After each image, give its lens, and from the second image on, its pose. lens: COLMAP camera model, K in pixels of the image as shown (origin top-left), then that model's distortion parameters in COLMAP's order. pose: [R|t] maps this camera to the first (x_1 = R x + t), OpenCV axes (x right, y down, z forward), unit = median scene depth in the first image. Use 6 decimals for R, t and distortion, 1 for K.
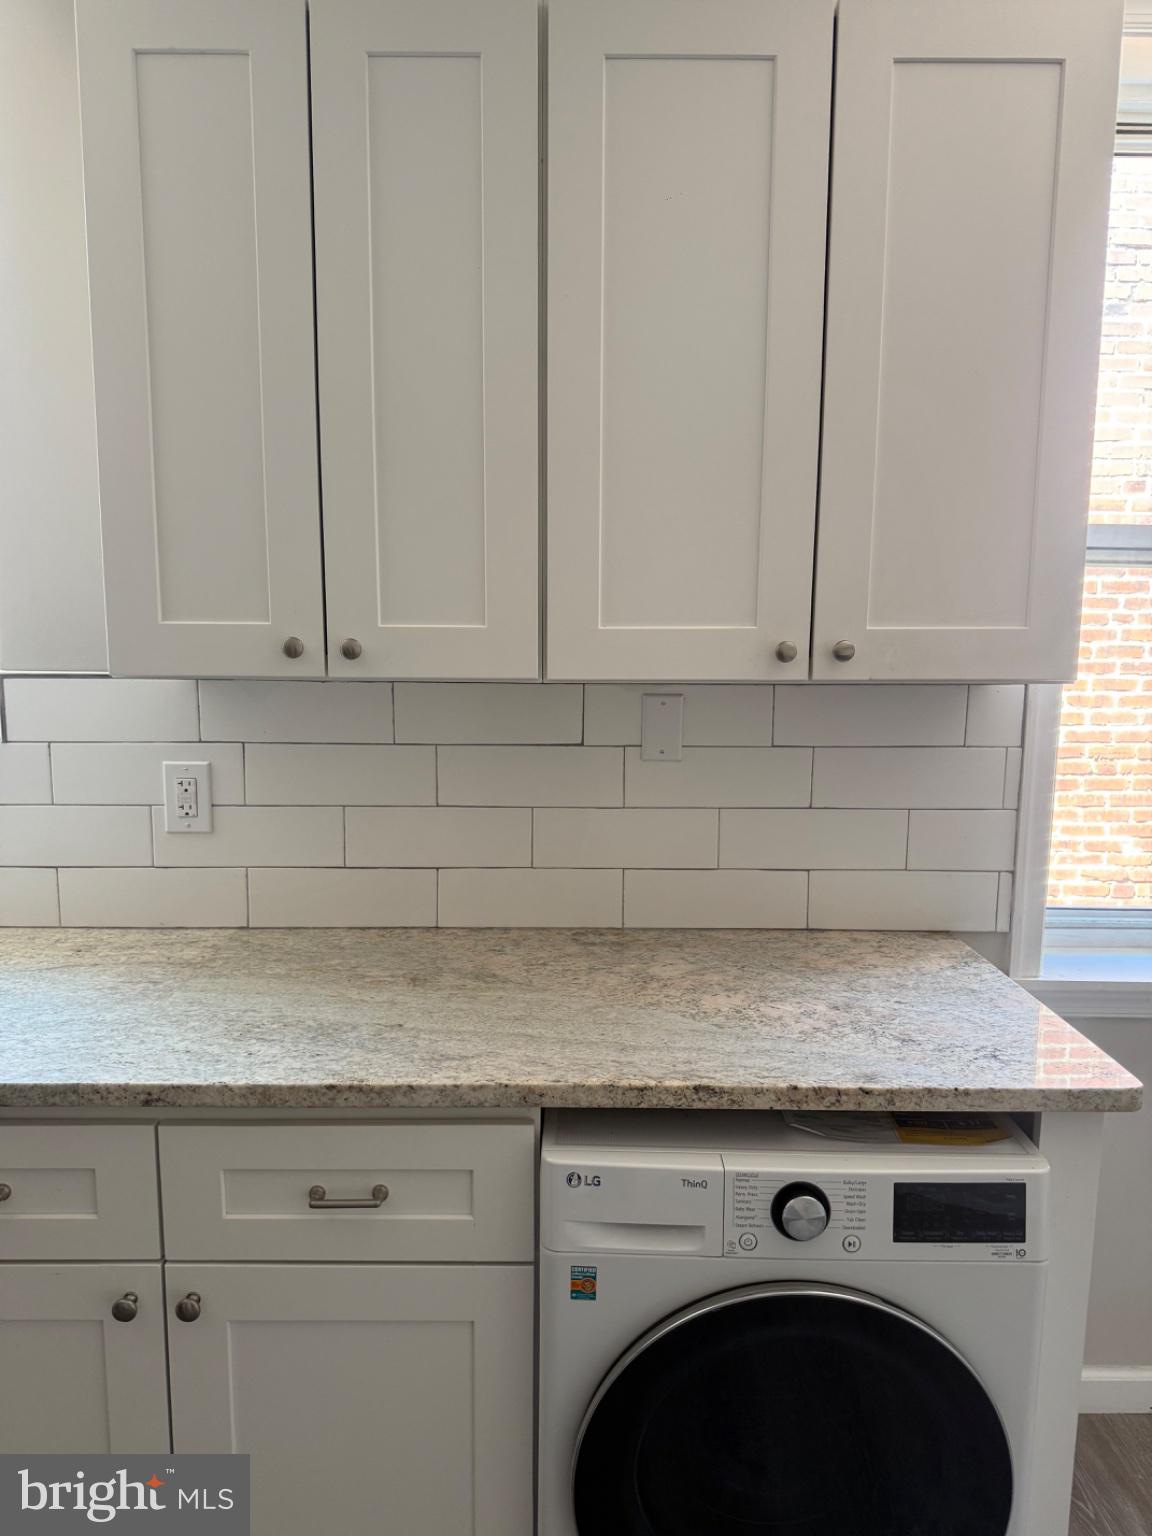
lens RADIAL K [[1073.9, 0, 576.0], [0, 1073.9, 768.0], [0, 0, 1]] dist [0.088852, -0.145961]
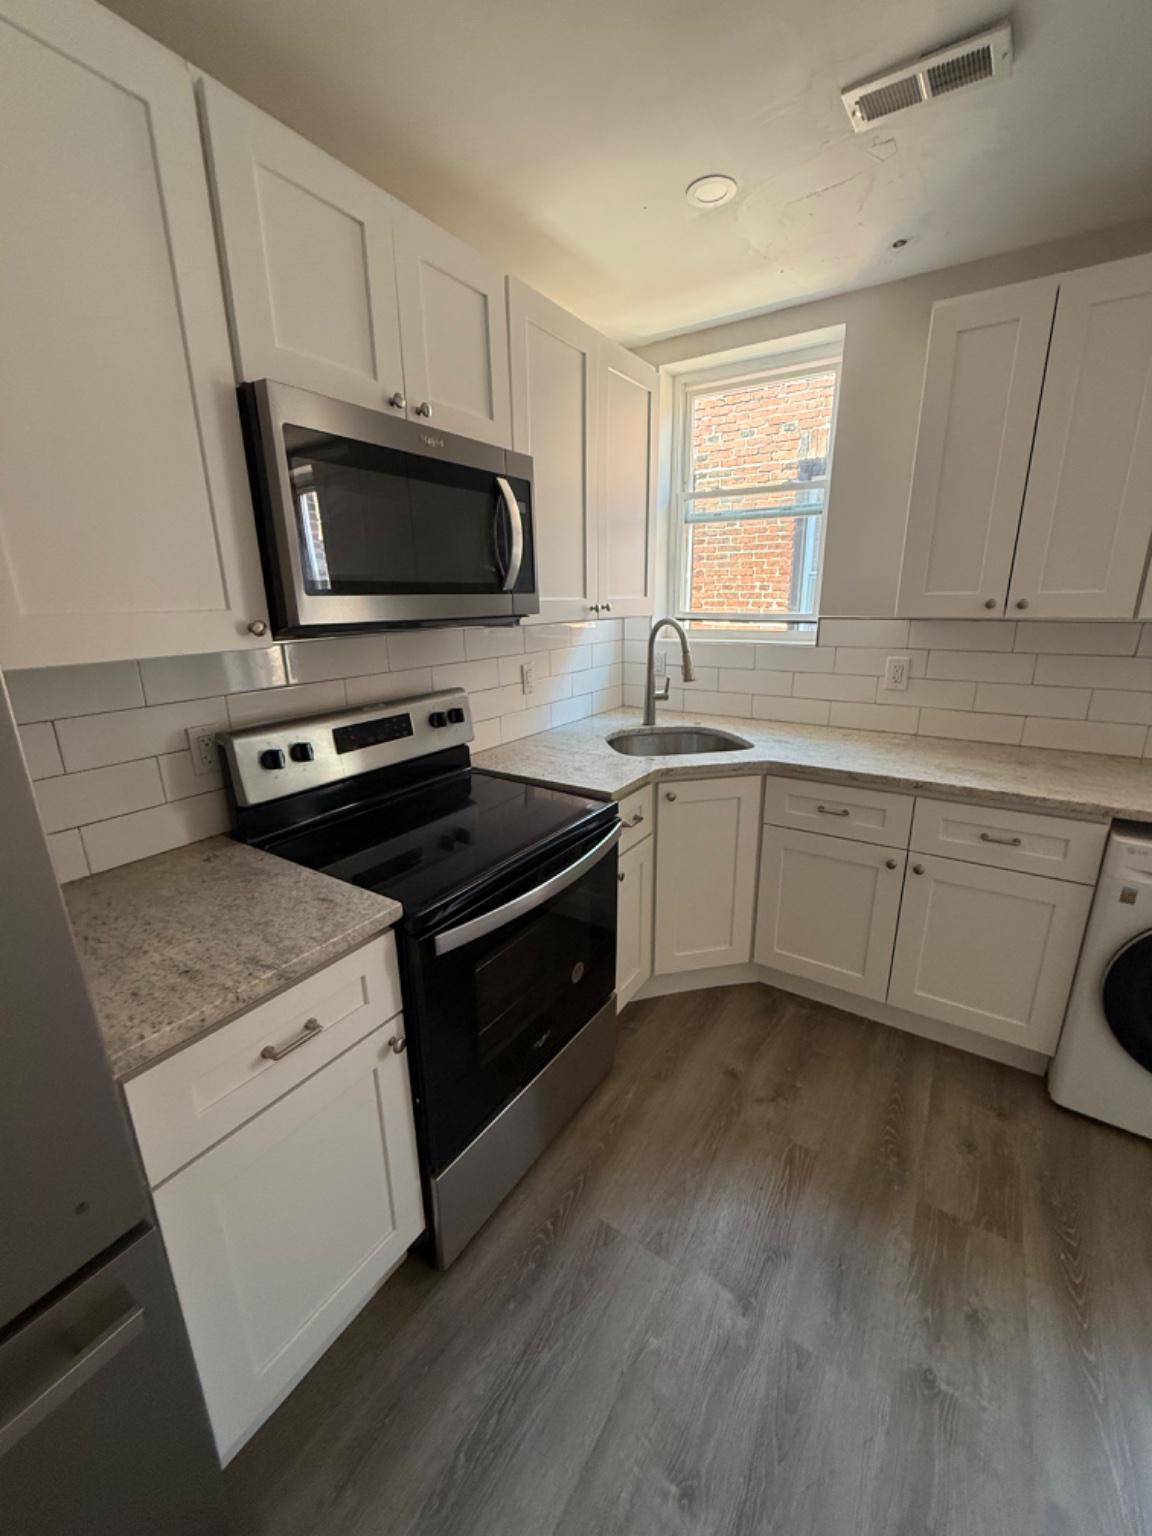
lens RADIAL K [[610.9, 0, 577.4], [0, 610.9, 764.2], [0, 0, 1]] dist [-0.000741, 0.000382]
pose [[0.827268, 0.133342, -0.545753, -0.268582], [-0.056223, 0.986198, 0.155730, 0.073826], [0.558987, -0.098147, 0.823348, -0.606585]]
